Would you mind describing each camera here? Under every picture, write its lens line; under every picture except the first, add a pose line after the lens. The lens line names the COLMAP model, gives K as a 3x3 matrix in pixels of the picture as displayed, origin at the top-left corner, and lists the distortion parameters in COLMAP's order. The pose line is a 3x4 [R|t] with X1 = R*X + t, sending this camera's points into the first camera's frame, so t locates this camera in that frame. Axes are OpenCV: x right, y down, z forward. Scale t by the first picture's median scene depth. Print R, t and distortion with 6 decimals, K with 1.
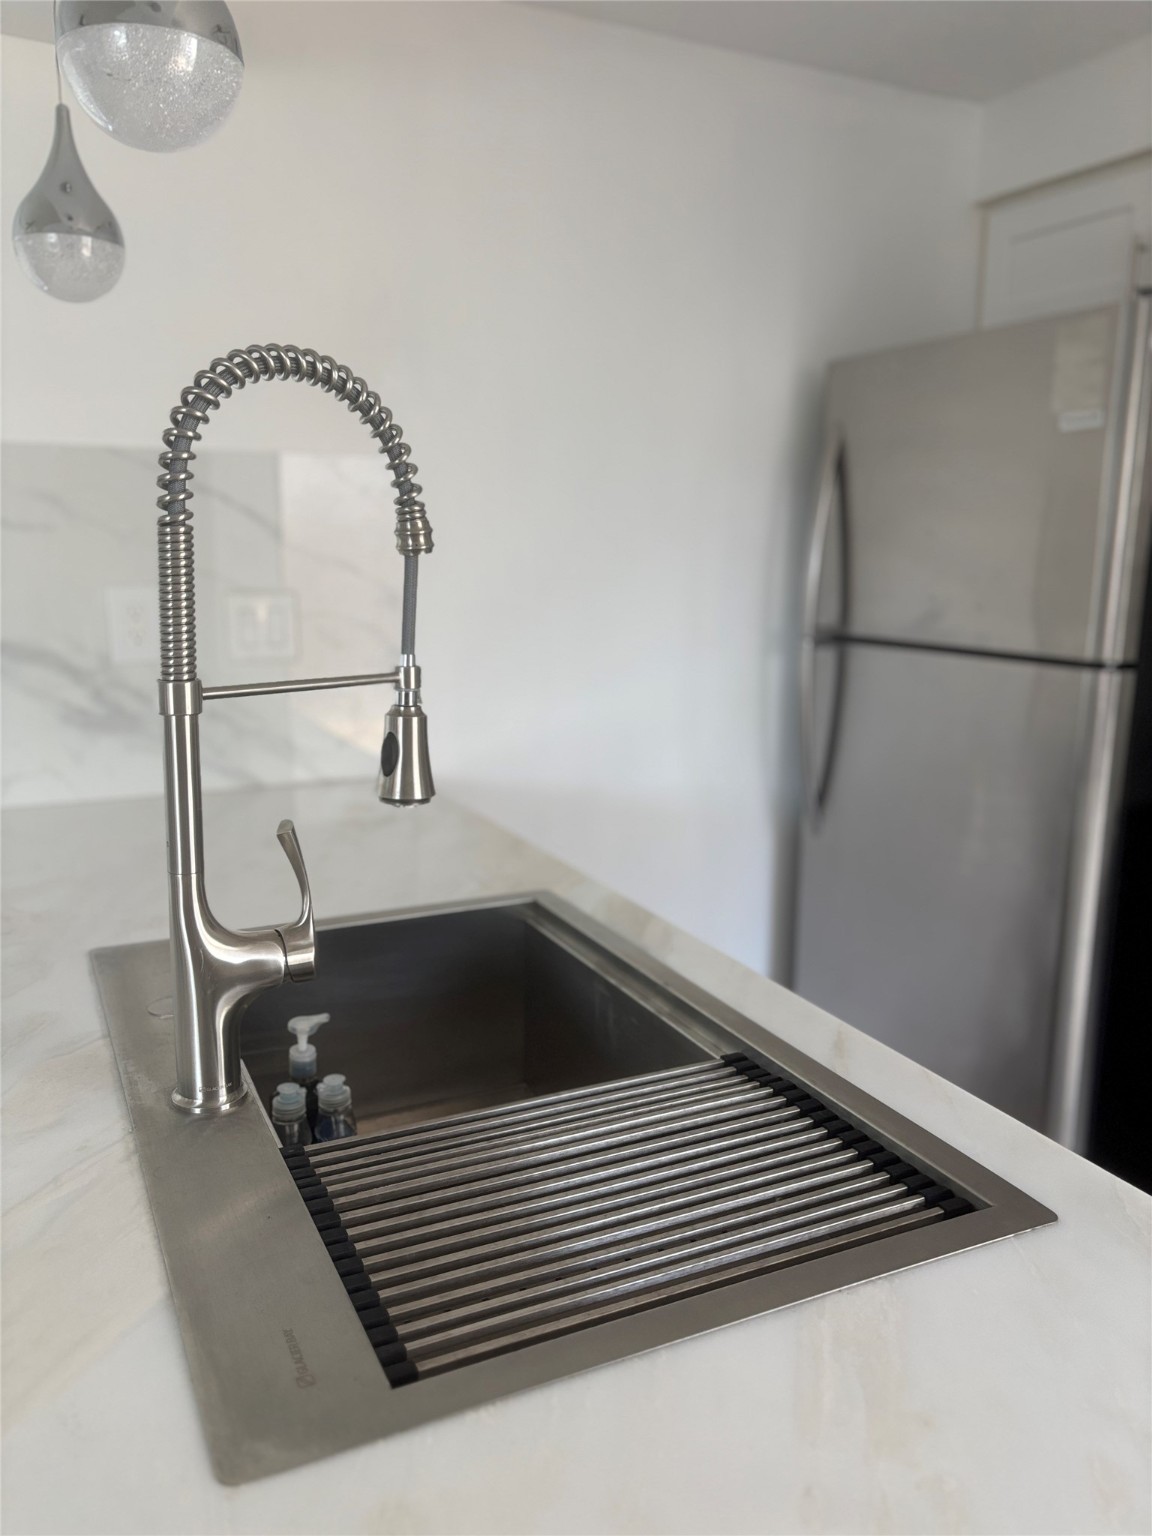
lens RADIAL K [[1158.1, 0, 576.0], [0, 1158.1, 768.0], [0, 0, 1]] dist [0.003064, -0.004778]
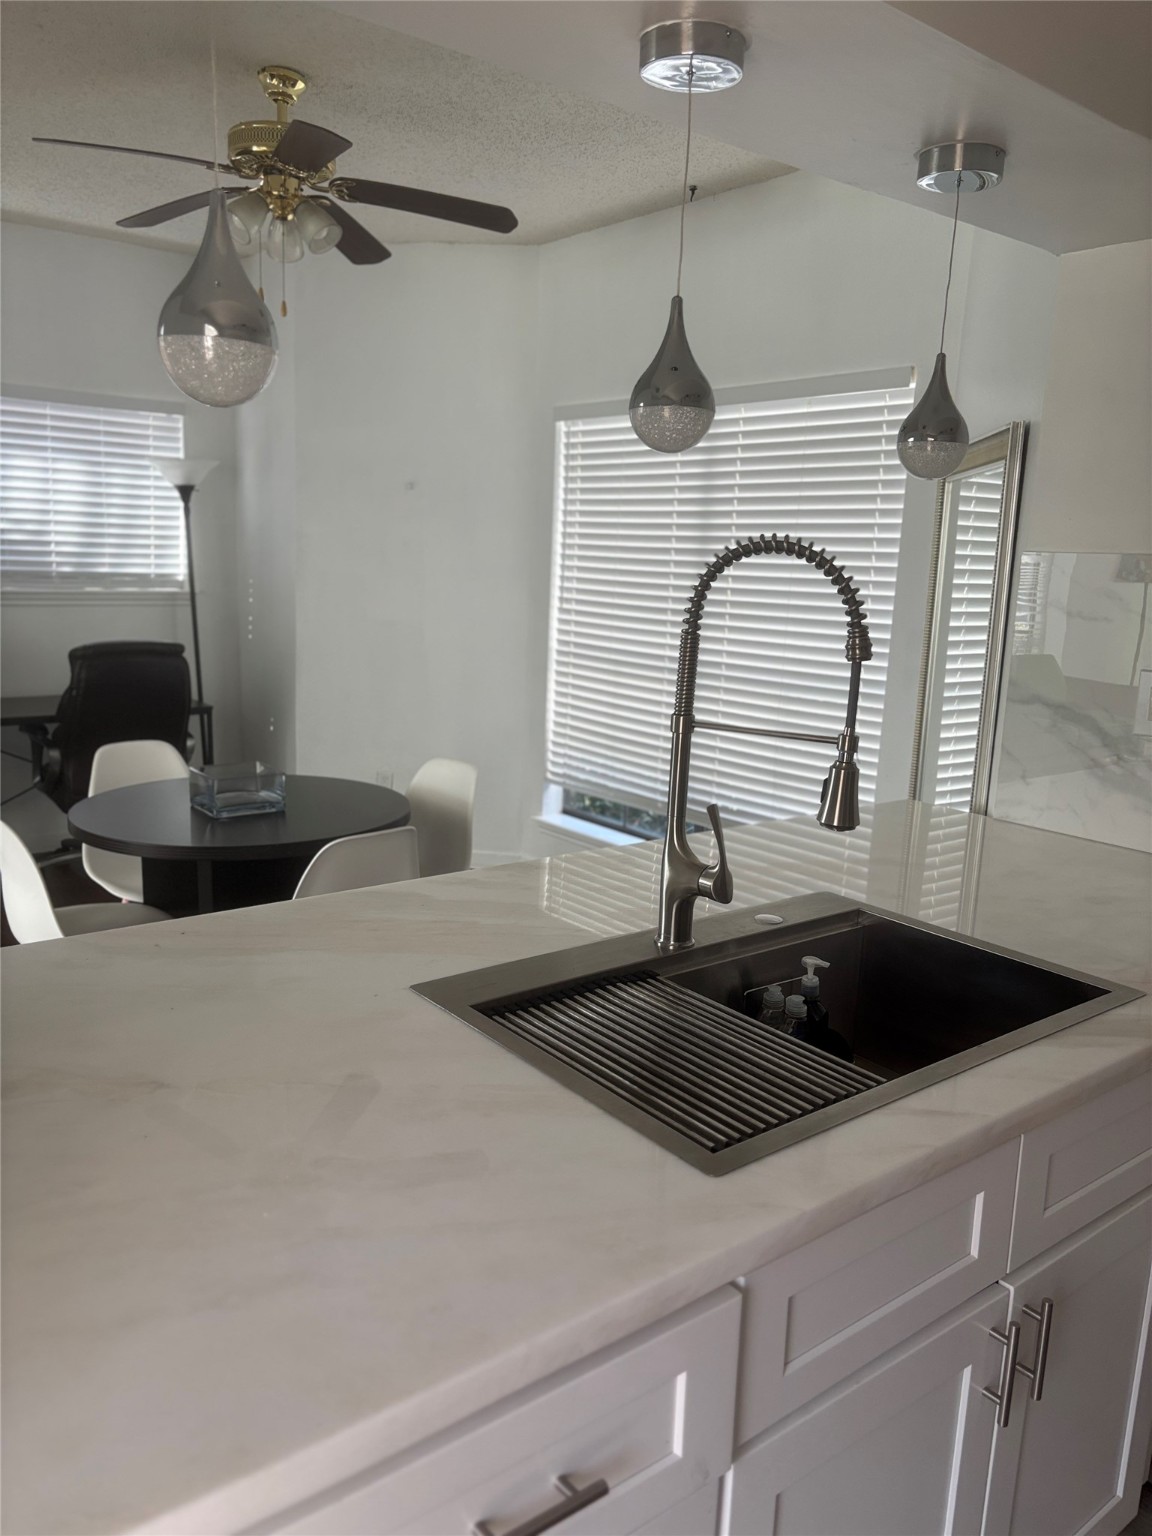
lens RADIAL K [[1158.1, 0, 576.0], [0, 1158.1, 768.0], [0, 0, 1]] dist [0.003064, -0.004778]
pose [[0.221463, 0.174810, -0.959372, 1.201075], [-0.211279, 0.969035, 0.127799, -0.163945], [0.952006, 0.174393, 0.251539, 0.313388]]
